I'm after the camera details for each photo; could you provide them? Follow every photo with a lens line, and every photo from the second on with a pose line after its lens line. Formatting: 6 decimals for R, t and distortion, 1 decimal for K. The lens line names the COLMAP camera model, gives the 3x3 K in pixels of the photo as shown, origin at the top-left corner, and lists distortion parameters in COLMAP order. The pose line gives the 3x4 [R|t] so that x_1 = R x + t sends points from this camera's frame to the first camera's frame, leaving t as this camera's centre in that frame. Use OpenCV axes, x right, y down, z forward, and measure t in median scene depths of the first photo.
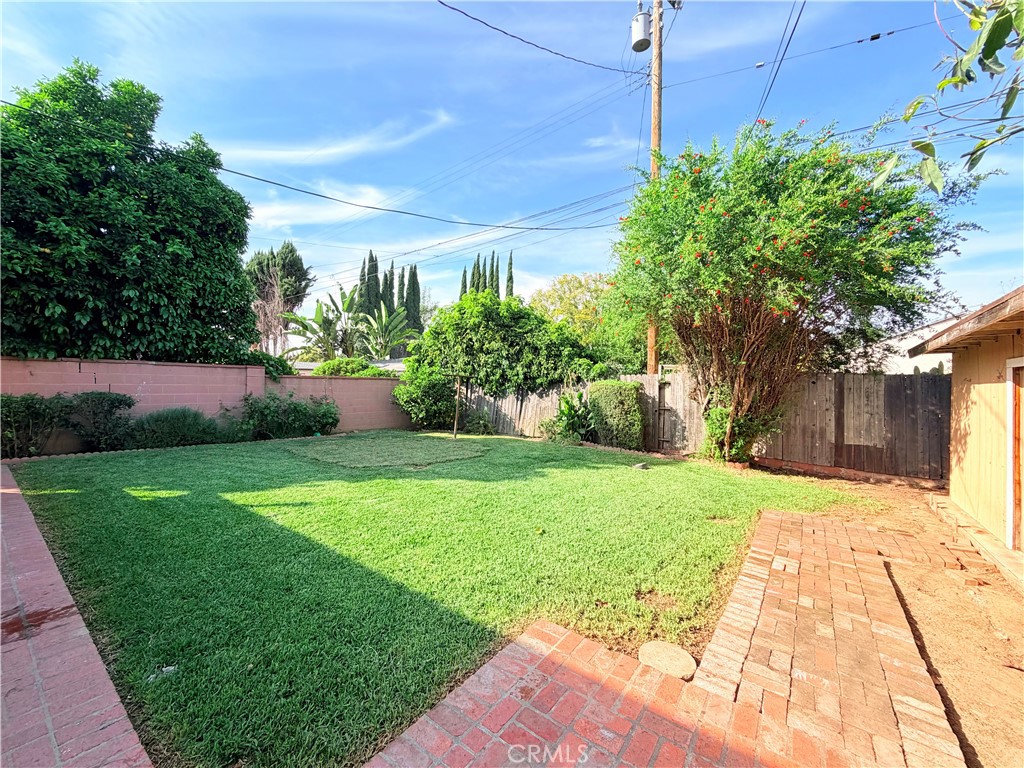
lens RADIAL K [[411.5, 0, 512.0], [0, 411.5, 384.0], [0, 0, 1]] dist [0.000350, 0.000235]
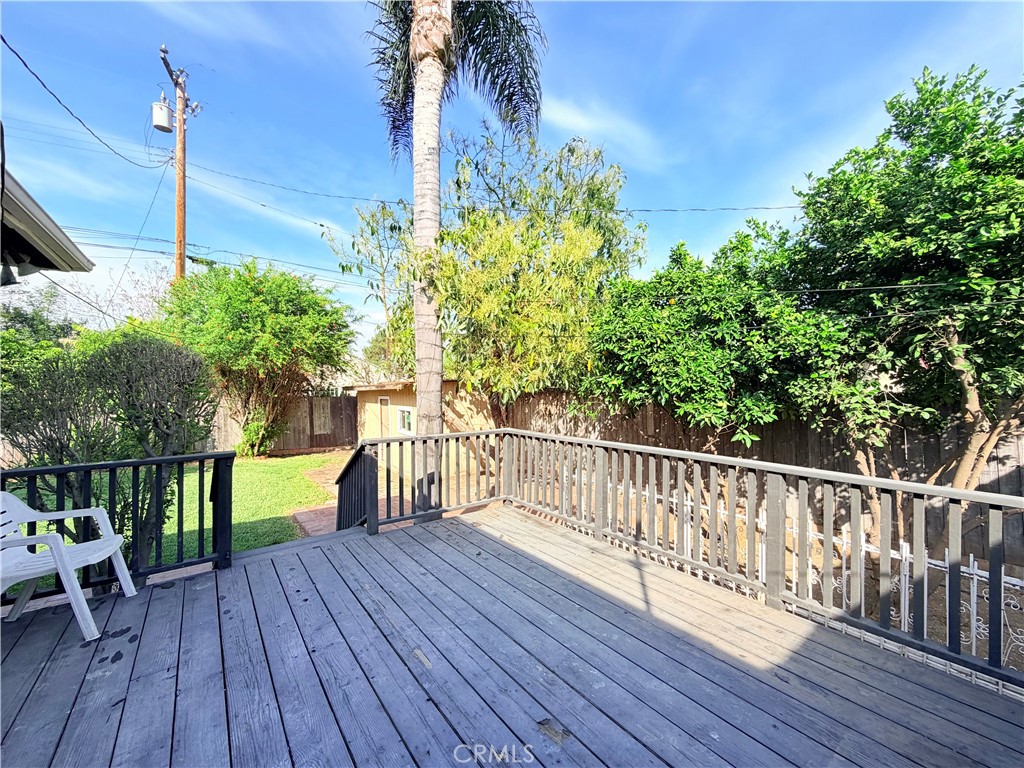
lens RADIAL K [[411.5, 0, 512.0], [0, 411.5, 384.0], [0, 0, 1]] dist [0.000350, 0.000235]
pose [[0.295139, -0.021566, 0.955211, -0.682795], [0.019974, 0.999666, 0.016398, -0.093281], [-0.955246, 0.014240, 0.295471, -0.397407]]
